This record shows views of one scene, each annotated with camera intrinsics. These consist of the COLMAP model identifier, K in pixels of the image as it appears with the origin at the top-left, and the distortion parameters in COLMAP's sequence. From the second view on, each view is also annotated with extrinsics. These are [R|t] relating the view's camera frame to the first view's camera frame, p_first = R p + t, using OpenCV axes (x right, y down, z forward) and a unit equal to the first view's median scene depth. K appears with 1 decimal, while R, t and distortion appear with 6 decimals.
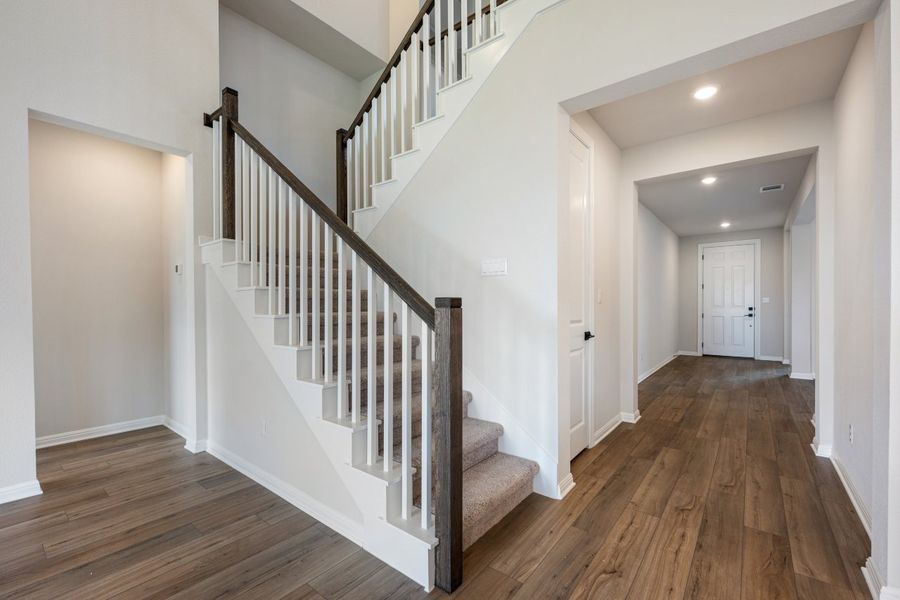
lens RADIAL K [[383.1, 0, 453.7], [0, 383.1, 305.4], [0, 0, 1]] dist [-0.001205, -0.000059]
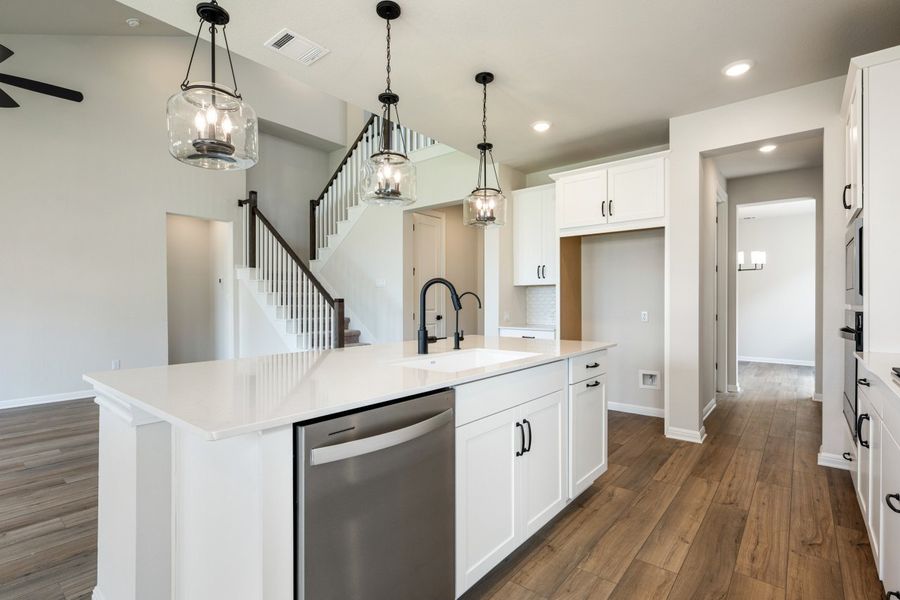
lens RADIAL K [[424.6, 0, 453.1], [0, 424.6, 304.9], [0, 0, 1]] dist [-0.003263, -0.000288]
pose [[0.999623, -0.000114, -0.027466, 0.473170], [0.000221, 0.999992, 0.003888, 0.009445], [0.027466, -0.003893, 0.999615, -1.084828]]
